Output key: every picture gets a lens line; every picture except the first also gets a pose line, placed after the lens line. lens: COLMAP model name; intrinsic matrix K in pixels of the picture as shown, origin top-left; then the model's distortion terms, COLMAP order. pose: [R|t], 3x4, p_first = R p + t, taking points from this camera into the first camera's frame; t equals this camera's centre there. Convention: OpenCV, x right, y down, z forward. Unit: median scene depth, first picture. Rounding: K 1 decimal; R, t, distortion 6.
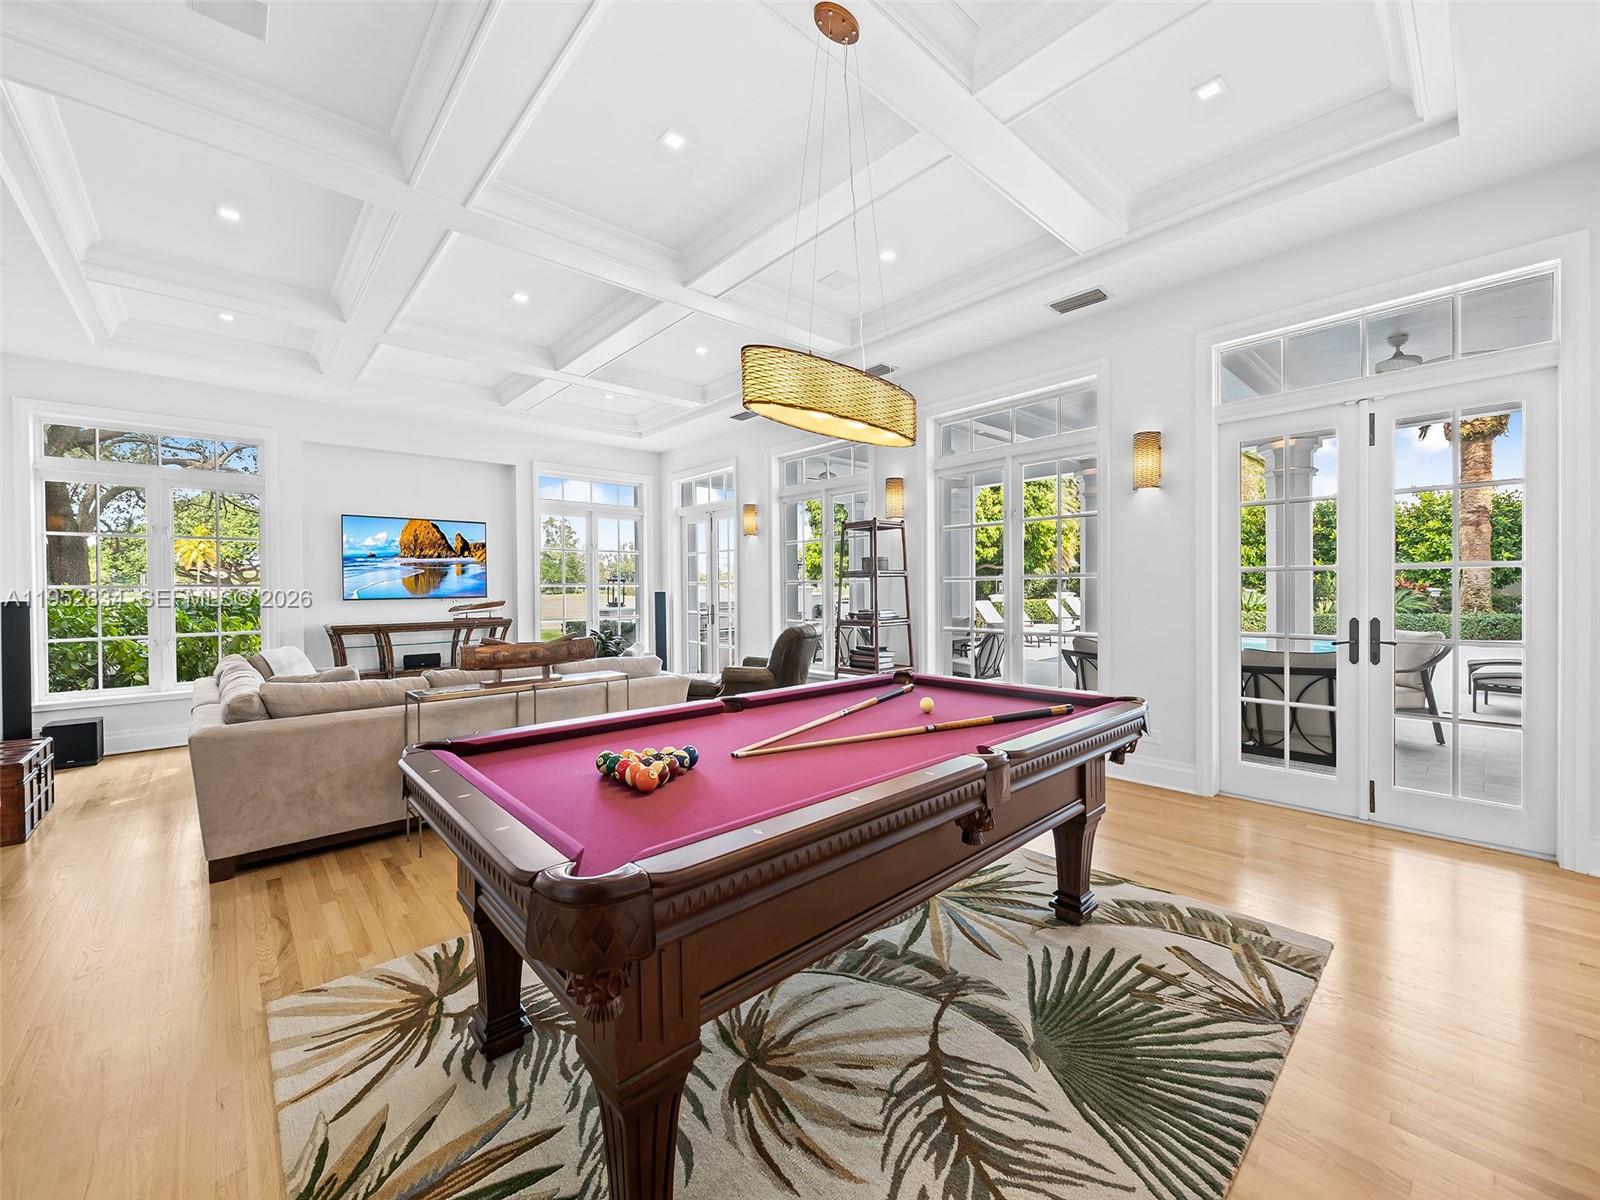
lens RADIAL K [[636.2, 0, 803.9], [0, 636.2, 595.4], [0, 0, 1]] dist [0.000427, -0.001733]
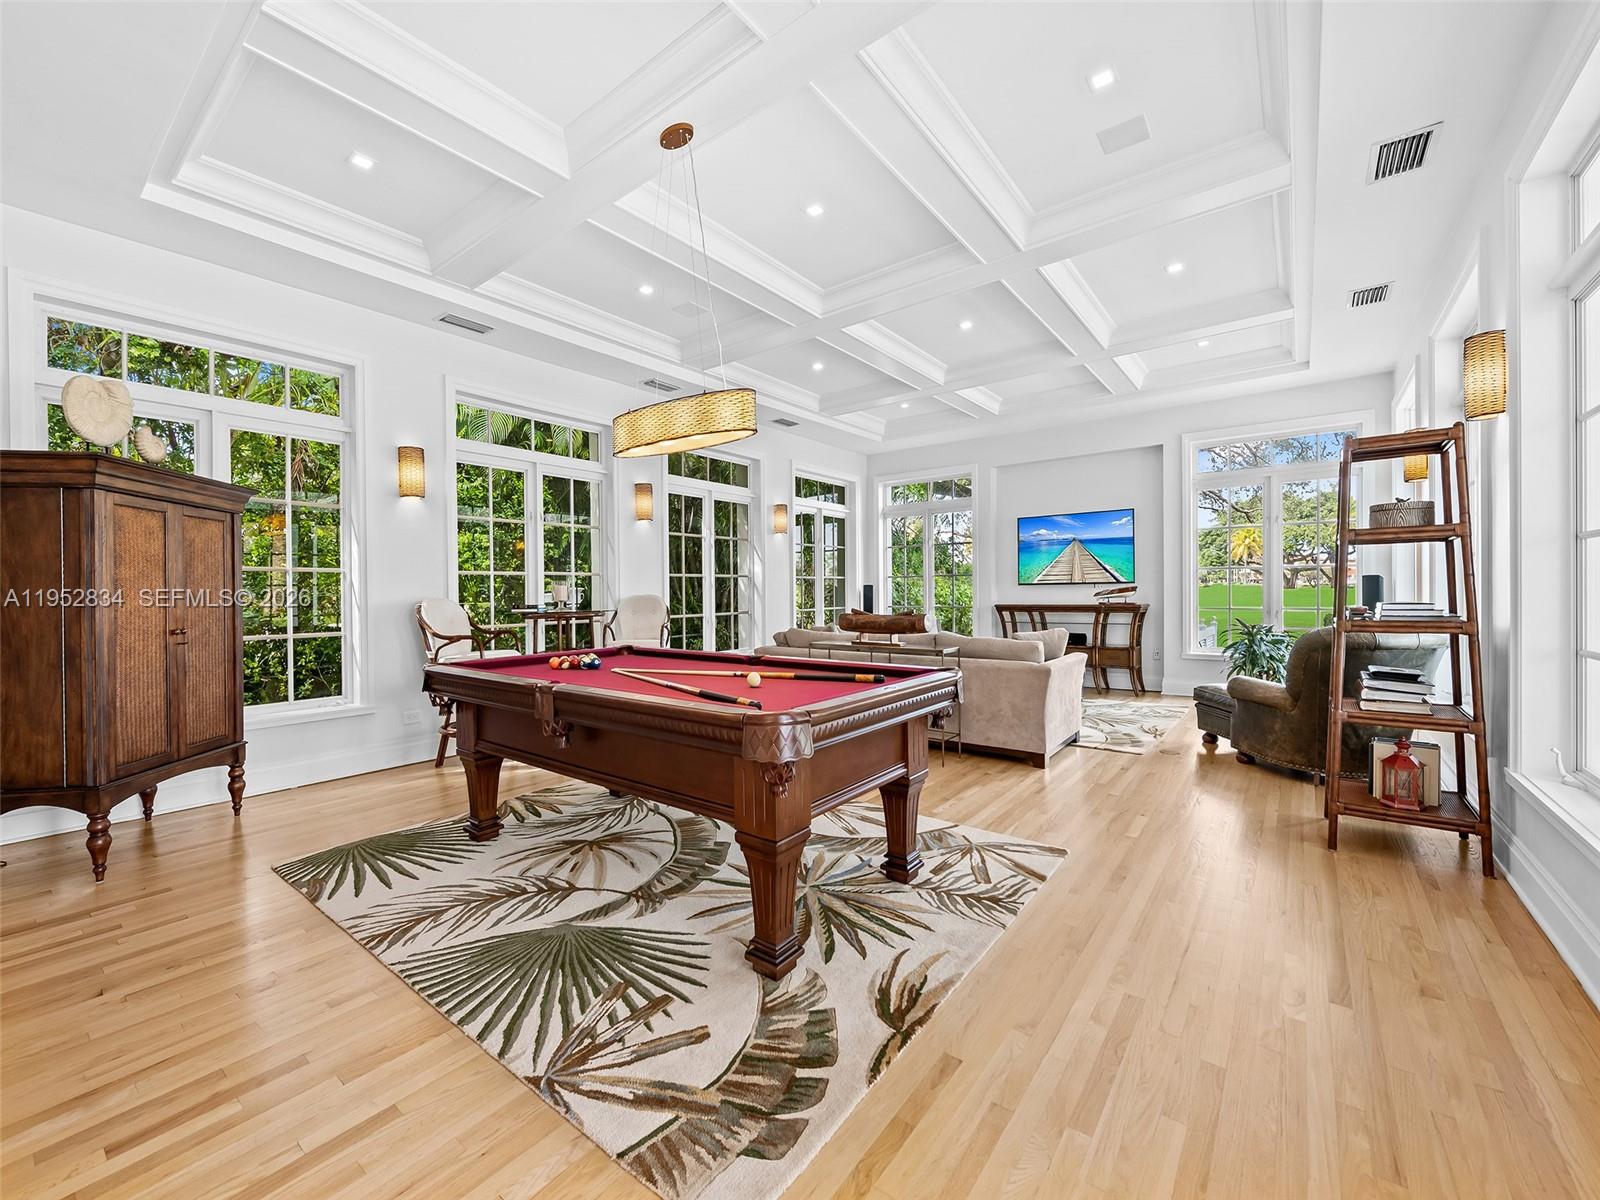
lens RADIAL K [[656.8, 0, 805.0], [0, 656.8, 593.6], [0, 0, 1]] dist [-0.002832, -0.000773]
pose [[0.170778, 0.019147, -0.985123, 1.511030], [-0.007715, 0.999807, 0.018095, 0.017905], [0.985279, 0.004510, 0.170893, 1.088495]]
